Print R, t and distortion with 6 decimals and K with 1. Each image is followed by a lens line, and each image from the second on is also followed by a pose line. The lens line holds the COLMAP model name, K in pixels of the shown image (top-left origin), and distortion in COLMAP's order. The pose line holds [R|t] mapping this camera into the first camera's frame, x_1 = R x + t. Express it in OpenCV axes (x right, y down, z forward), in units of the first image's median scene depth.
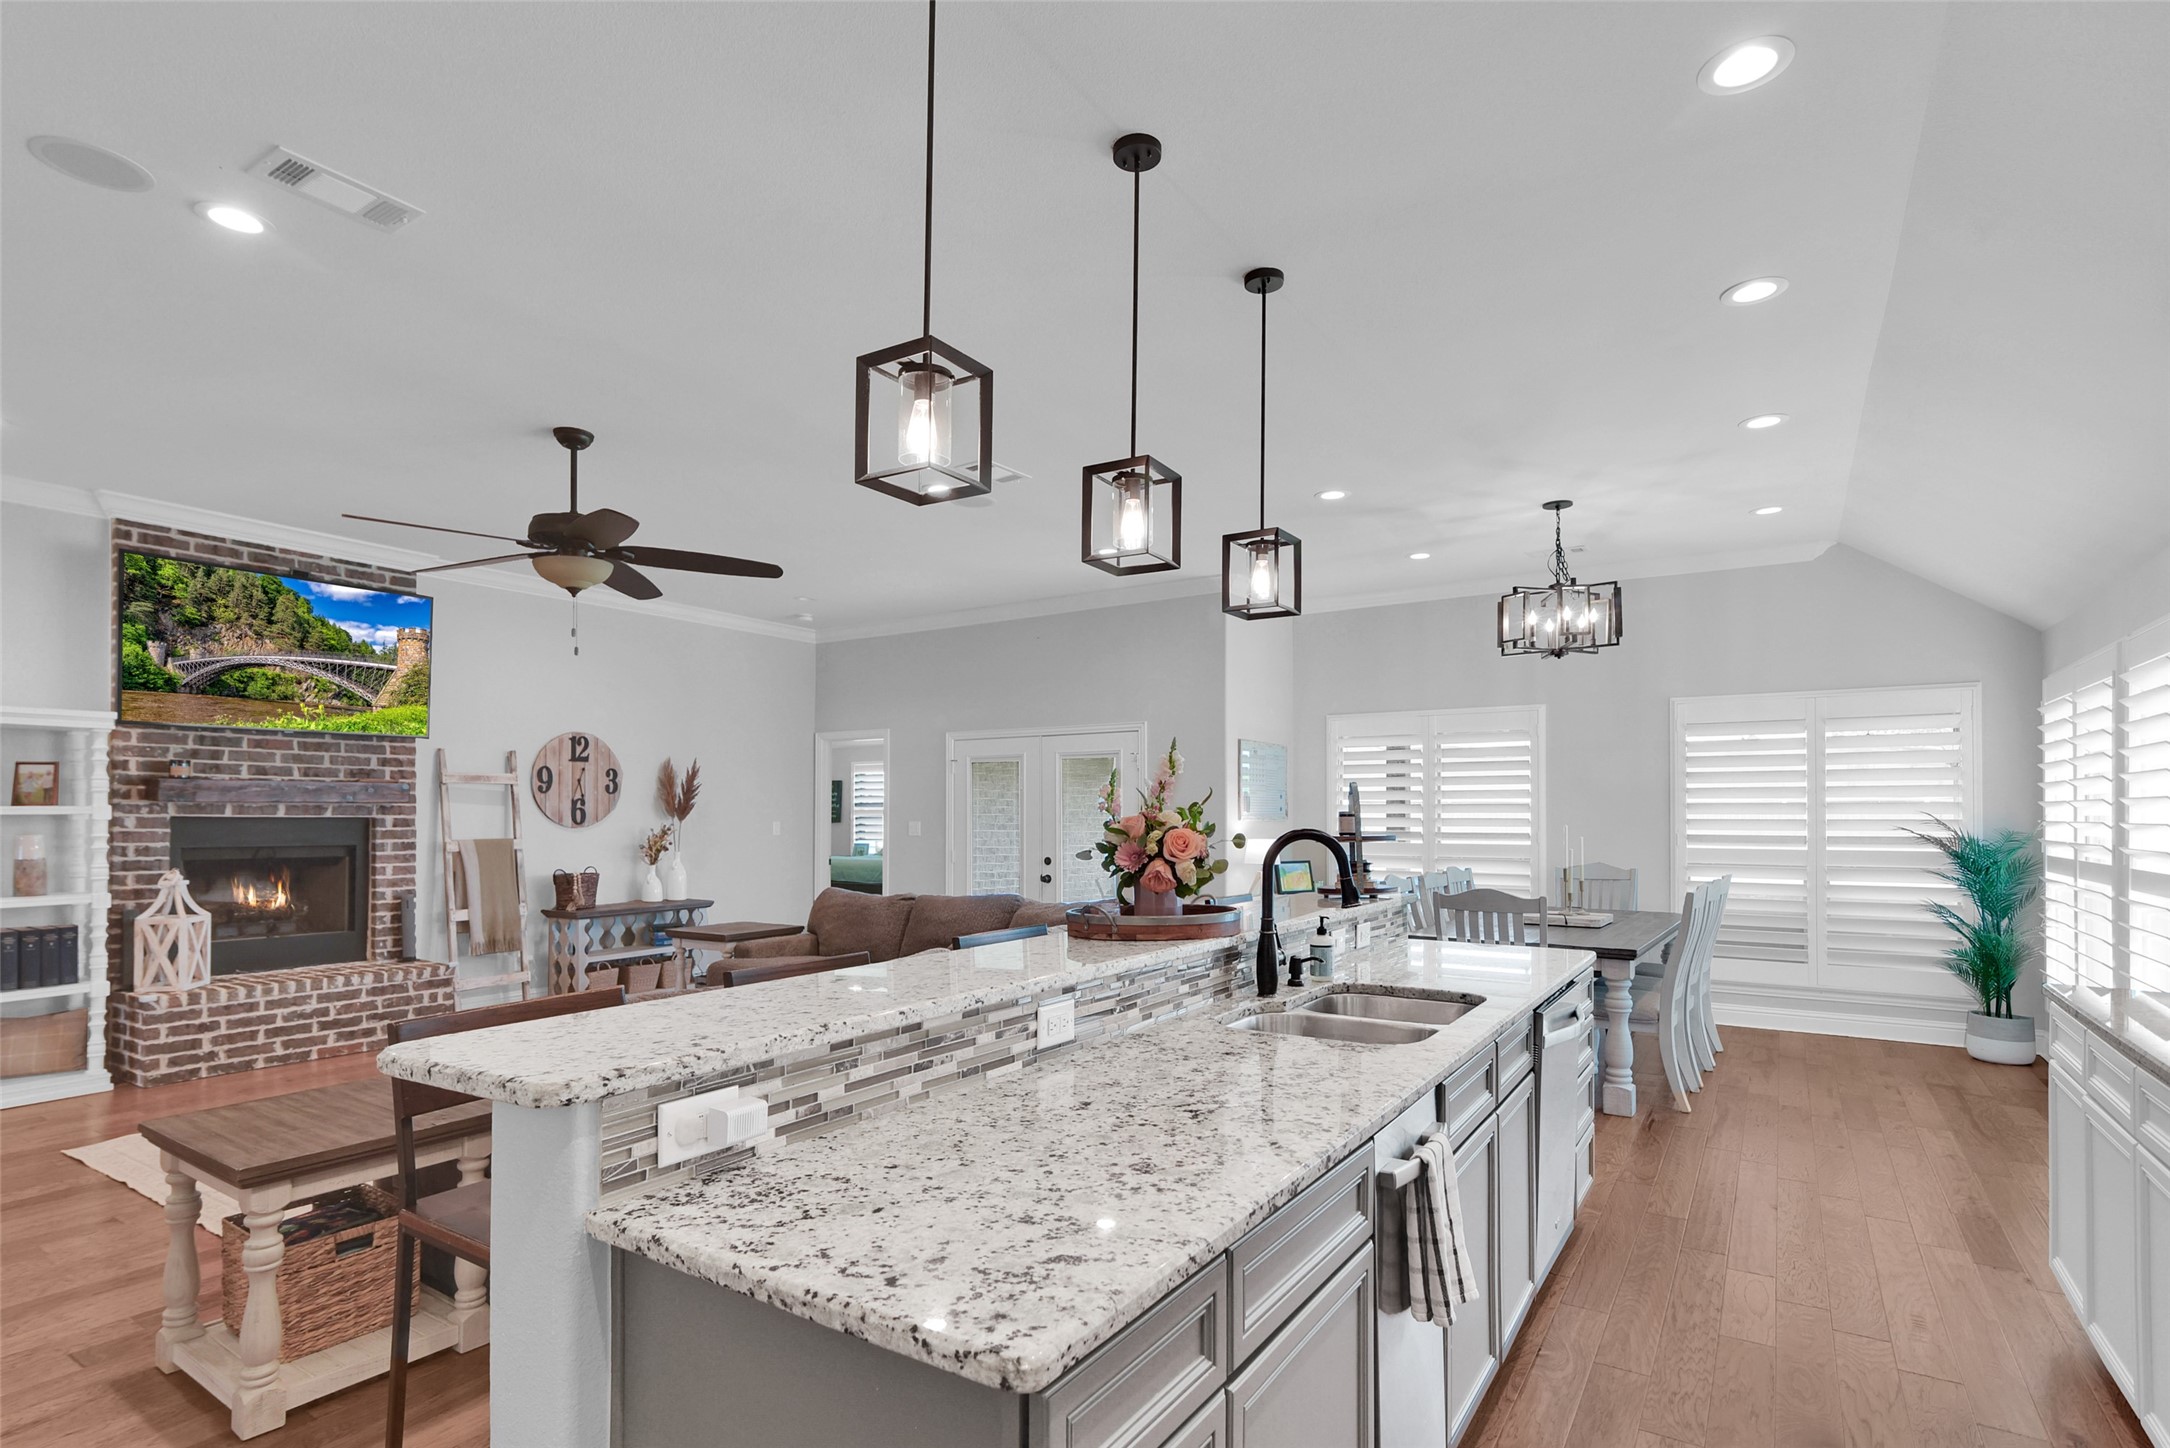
lens RADIAL K [[1071.4, 0, 1078.7], [0, 1071.4, 795.2], [0, 0, 1]] dist [-0.001599, -0.001197]
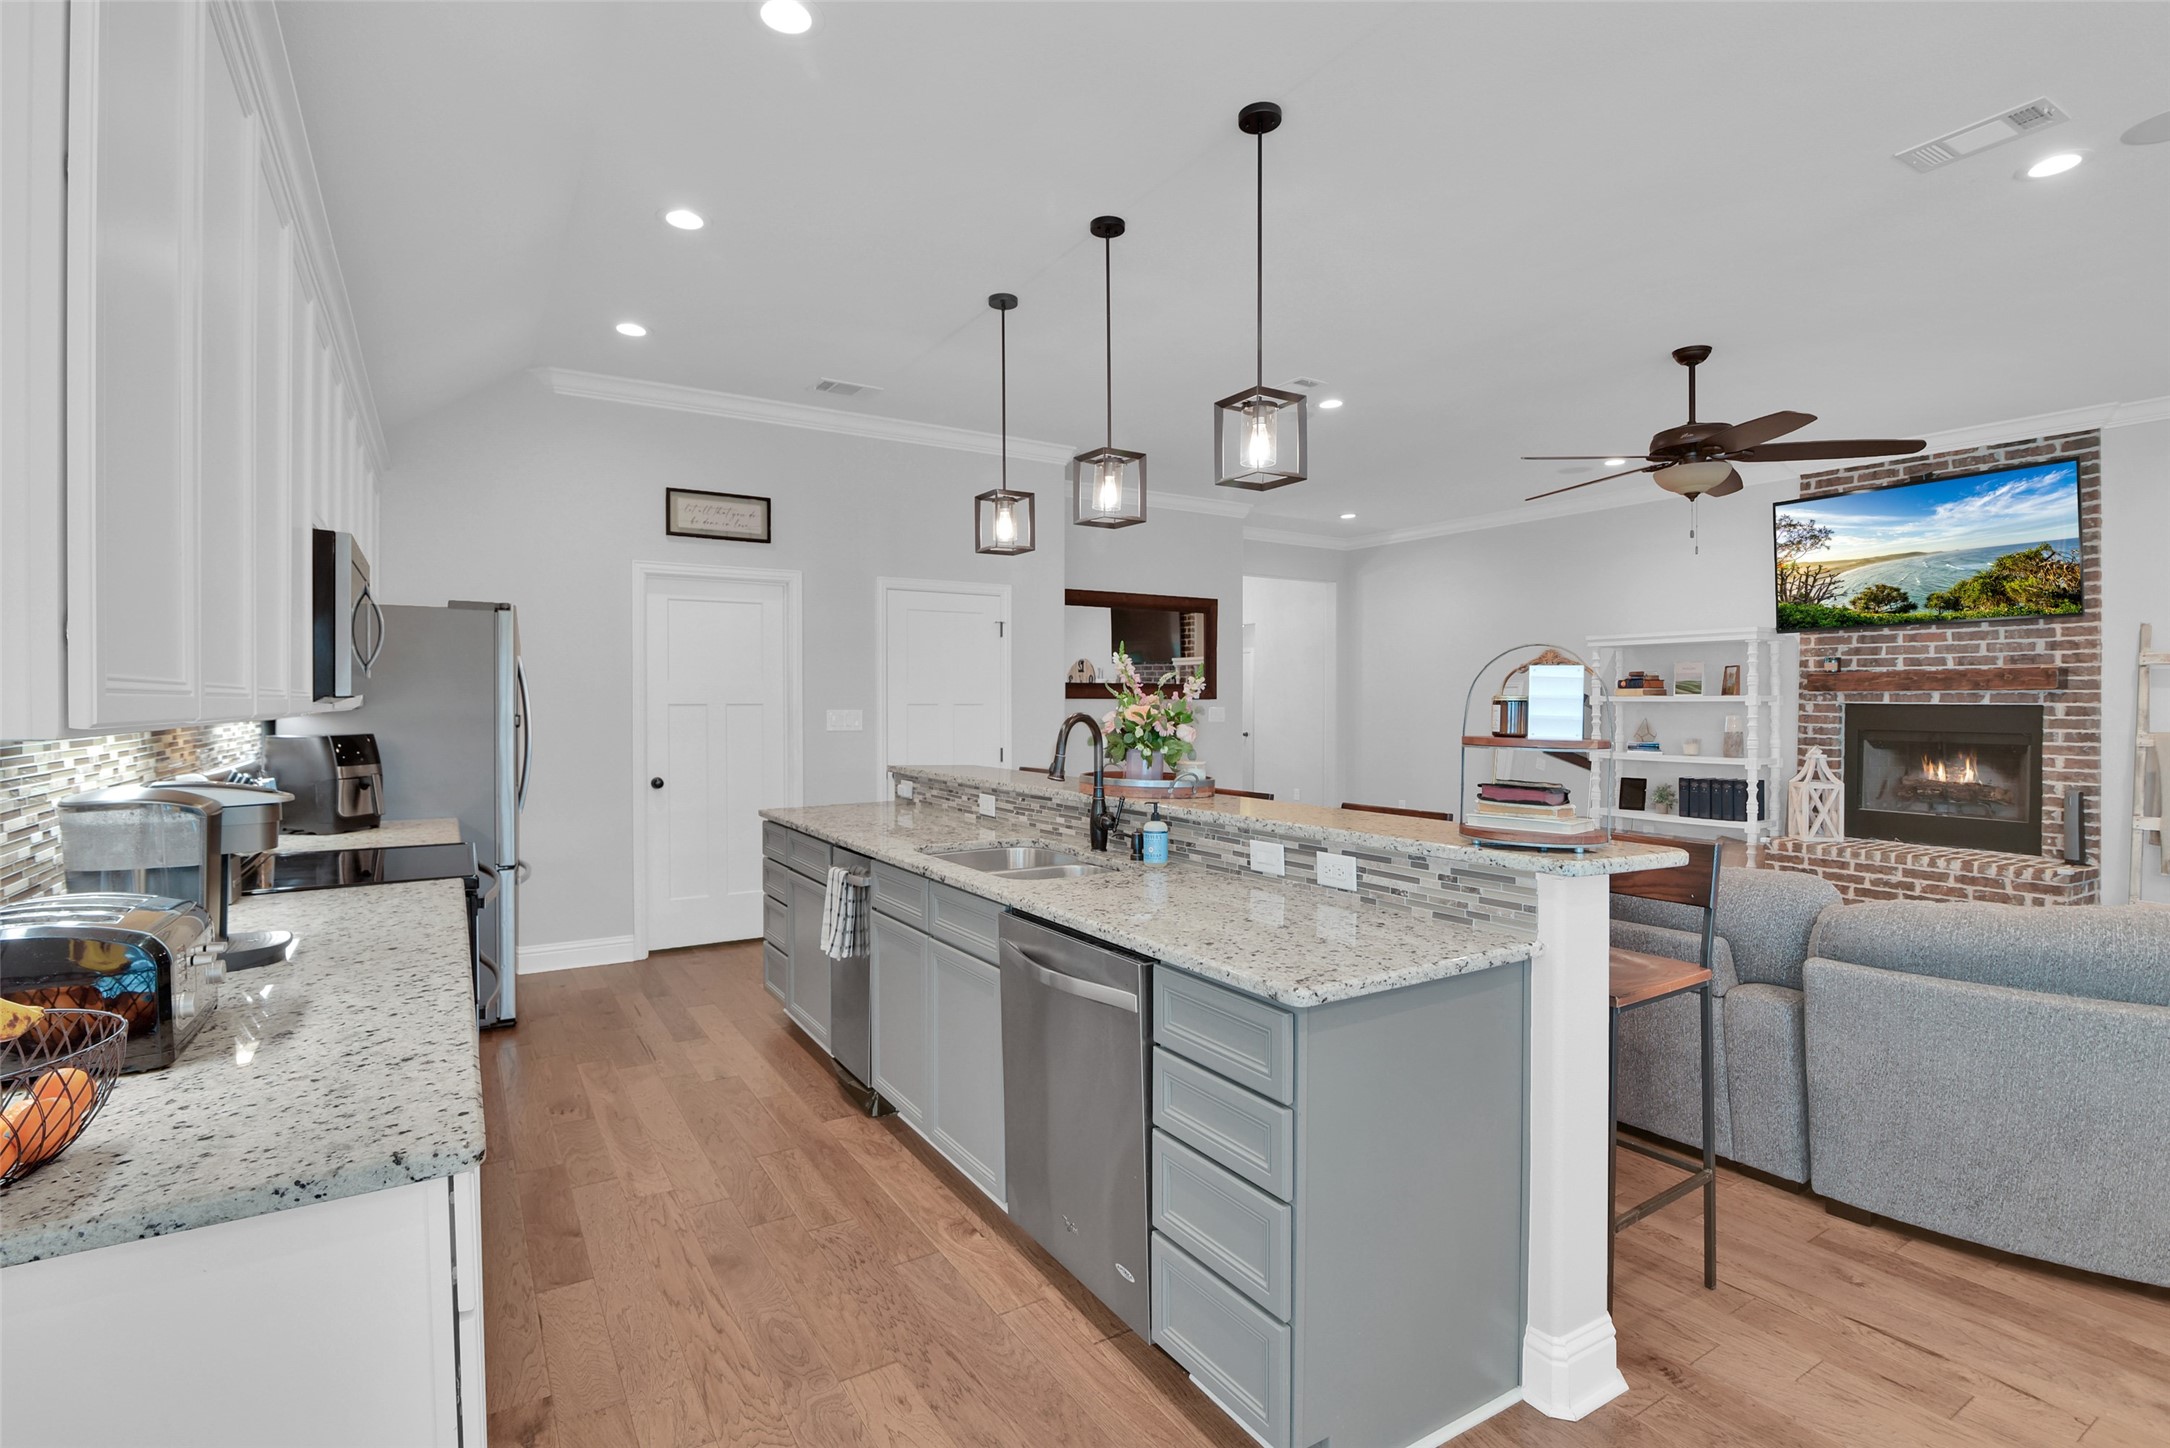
lens RADIAL K [[999.3, 0, 1053.6], [0, 999.3, 709.0], [0, 0, 1]] dist [-0.018210, 0.000028]
pose [[-0.428278, 0.007041, -0.903619, 0.538071], [0.014248, 0.999898, 0.001039, 0.011725], [0.903534, -0.012430, -0.428335, 0.635148]]
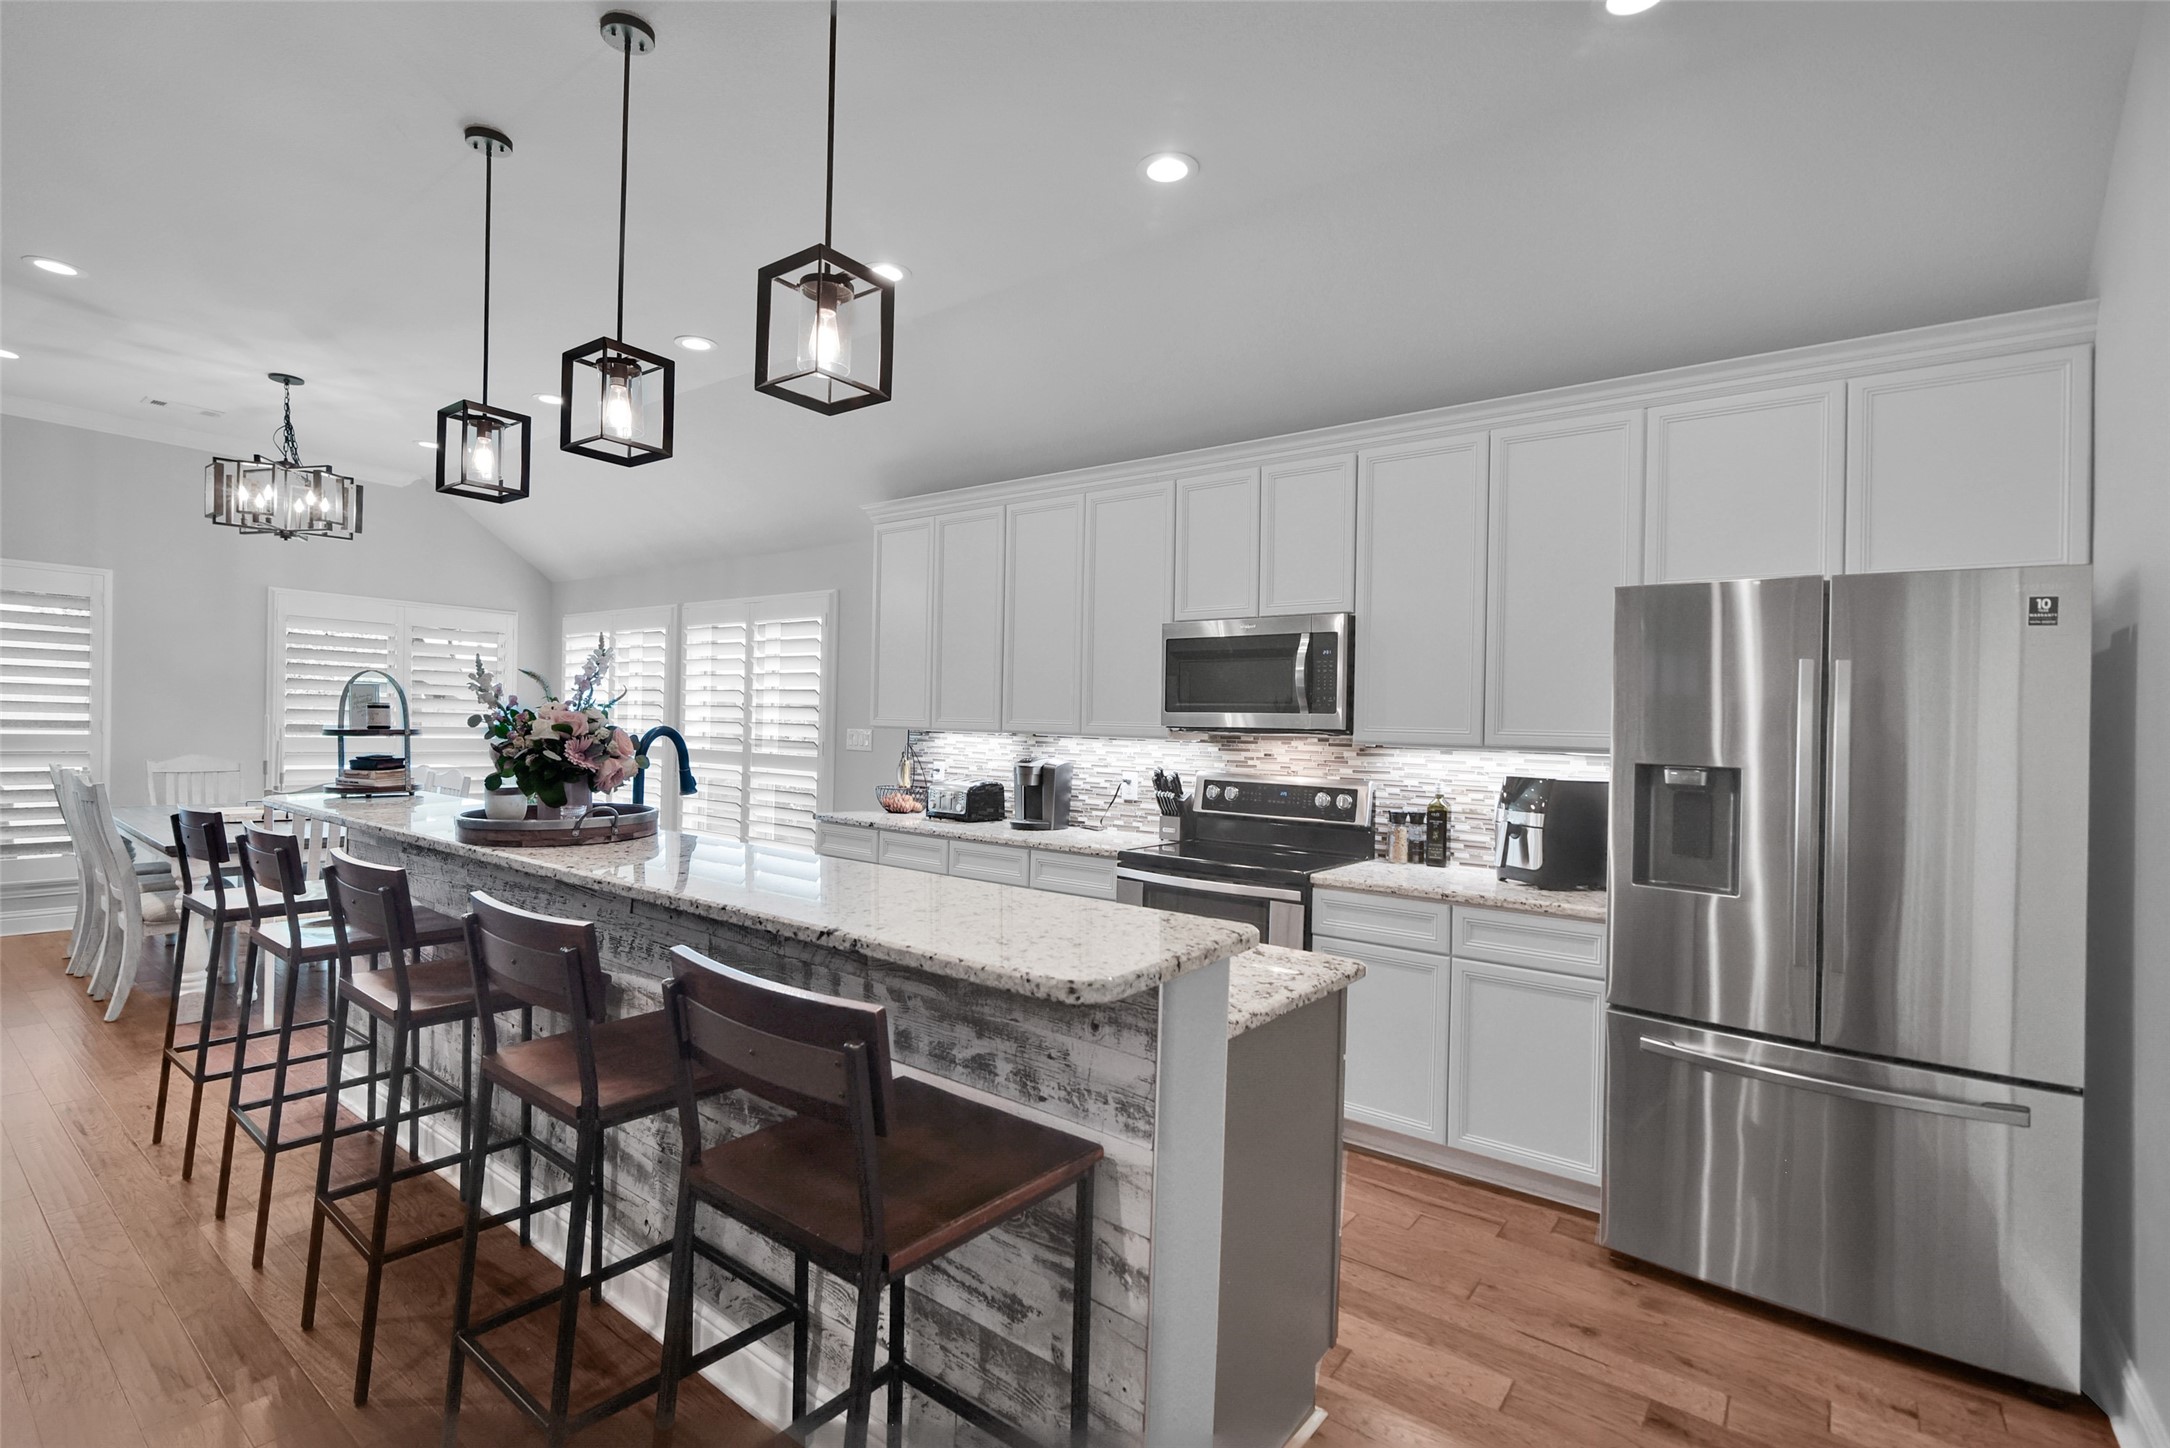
lens RADIAL K [[1019.3, 0, 1053.0], [0, 1019.3, 692.0], [0, 0, 1]] dist [-0.015473, -0.000156]
pose [[0.096457, 0.039089, 0.994569, -0.353081], [-0.044455, 0.998401, -0.034928, 0.008009], [-0.994344, -0.040844, 0.098040, 0.218690]]
